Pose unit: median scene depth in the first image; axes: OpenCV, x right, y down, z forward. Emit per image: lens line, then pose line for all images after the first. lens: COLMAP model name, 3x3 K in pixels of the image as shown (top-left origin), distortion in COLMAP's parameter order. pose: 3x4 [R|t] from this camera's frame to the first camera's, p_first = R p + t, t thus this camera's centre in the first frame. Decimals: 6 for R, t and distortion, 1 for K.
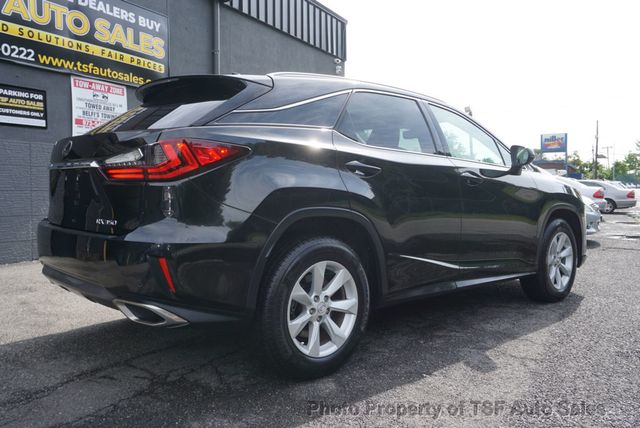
lens RADIAL K [[542.3, 0, 320.0], [0, 542.3, 214.0], [0, 0, 1]] dist [0.000985, 0.000924]
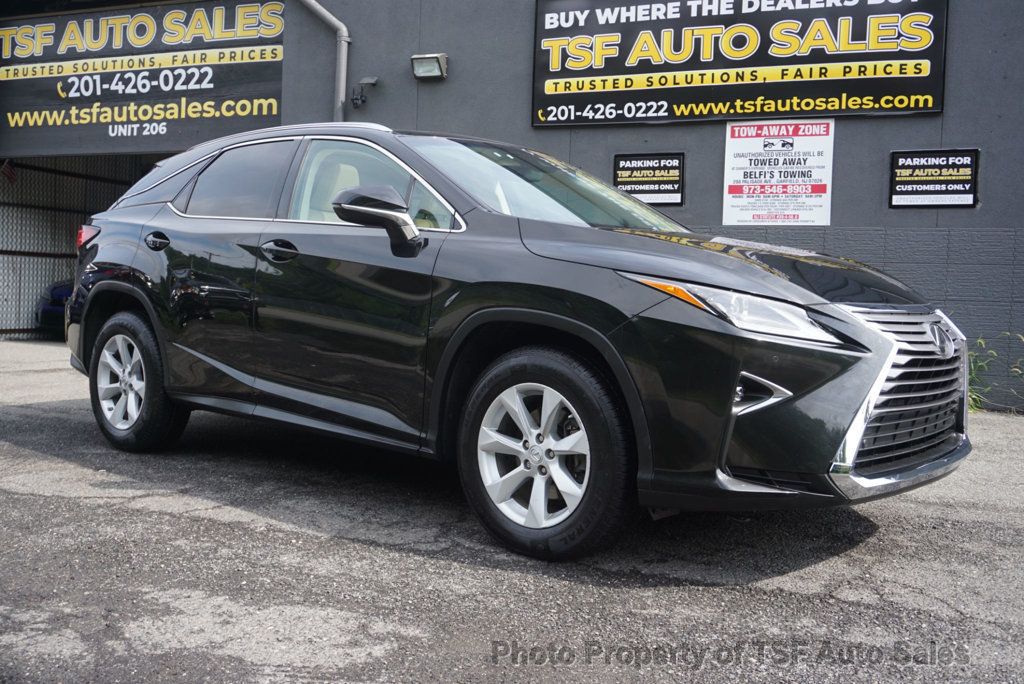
lens RADIAL K [[1059.1, 0, 512.0], [0, 1059.1, 342.0], [0, 0, 1]] dist [0.013077, -0.008811]
pose [[0.104012, 0.057187, -0.992931, 0.795131], [-0.079413, 0.995636, 0.049024, -0.024379], [0.991401, 0.073753, 0.108099, 0.574262]]
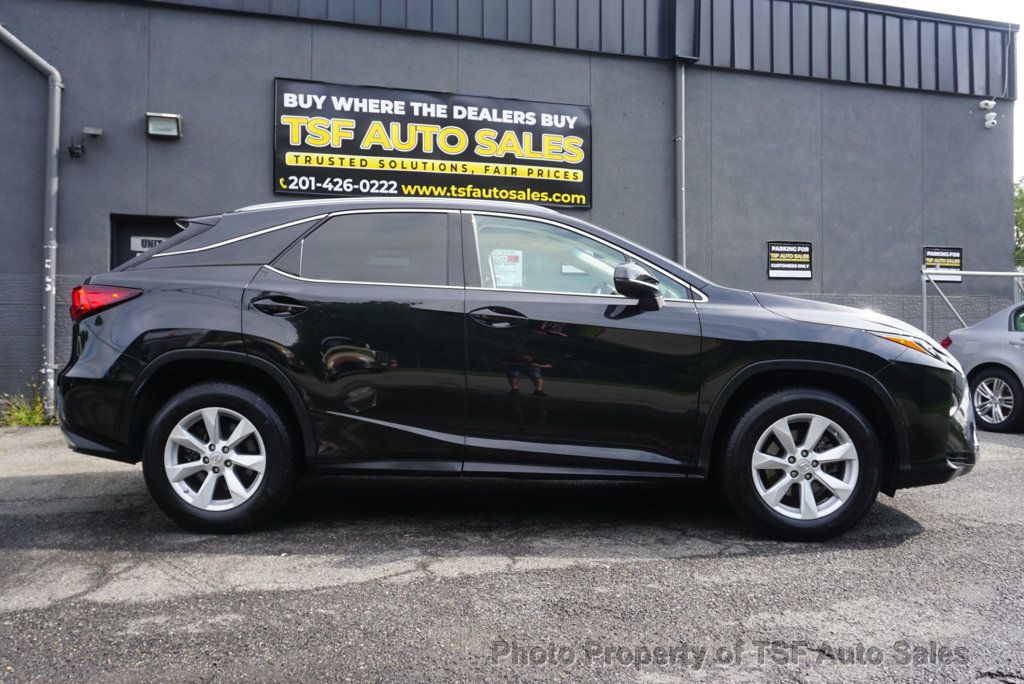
lens RADIAL K [[867.7, 0, 512.0], [0, 867.7, 342.0], [0, 0, 1]] dist [0.000985, 0.000924]
pose [[0.723947, 0.004966, -0.689837, 0.525476], [-0.035624, 0.998909, -0.030195, -0.000291], [0.688935, 0.046435, 0.723335, 0.093206]]
